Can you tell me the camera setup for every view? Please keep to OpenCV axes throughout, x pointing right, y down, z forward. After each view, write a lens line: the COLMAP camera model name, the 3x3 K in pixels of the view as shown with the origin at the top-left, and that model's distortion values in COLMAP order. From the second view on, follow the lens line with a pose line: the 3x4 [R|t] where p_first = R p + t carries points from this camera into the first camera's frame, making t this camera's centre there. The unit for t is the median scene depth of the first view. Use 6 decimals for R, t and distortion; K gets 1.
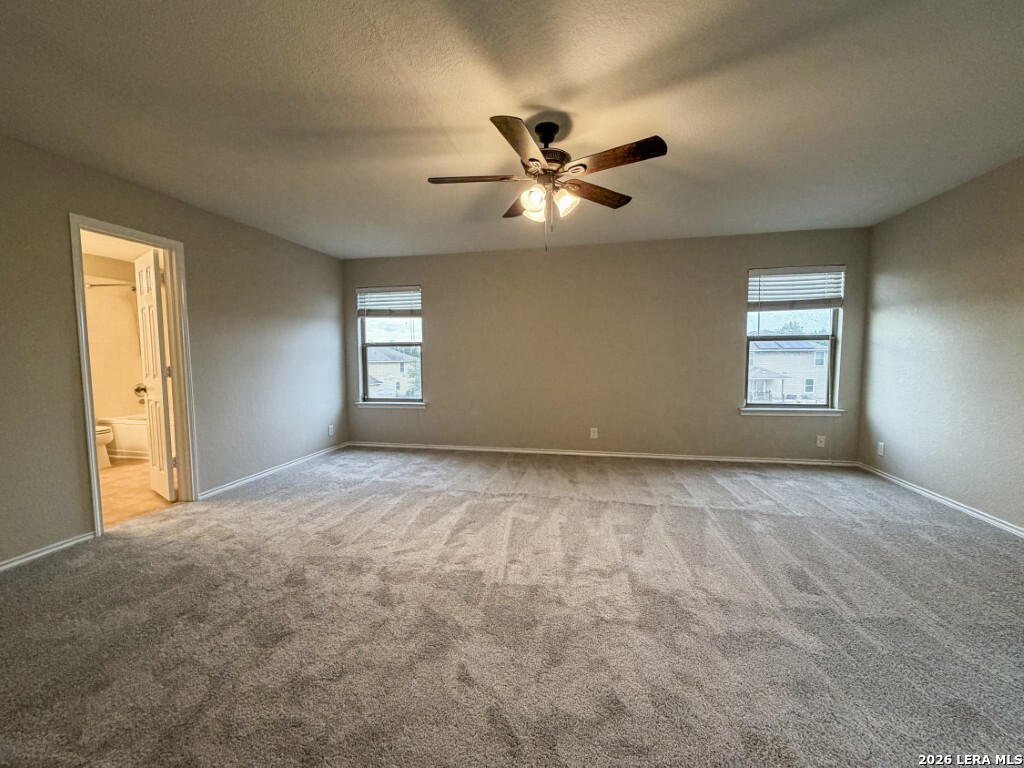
lens RADIAL K [[403.7, 0, 512.0], [0, 403.7, 384.0], [0, 0, 1]] dist [-0.000835, -0.000057]
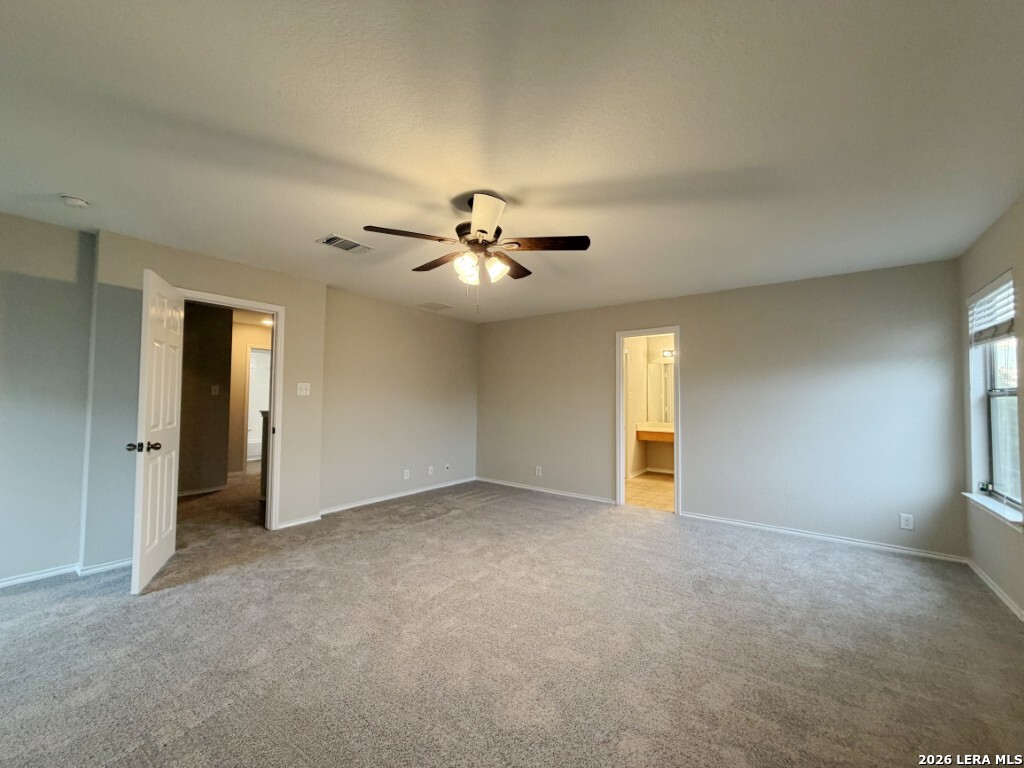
lens RADIAL K [[422.0, 0, 518.8], [0, 422.0, 385.4], [0, 0, 1]] dist [-0.000383, 0.000031]
pose [[-0.400483, -0.023328, -0.916007, 0.526352], [-0.068710, 0.997626, 0.004633, -0.080394], [0.913724, 0.064795, -0.401135, 0.781876]]
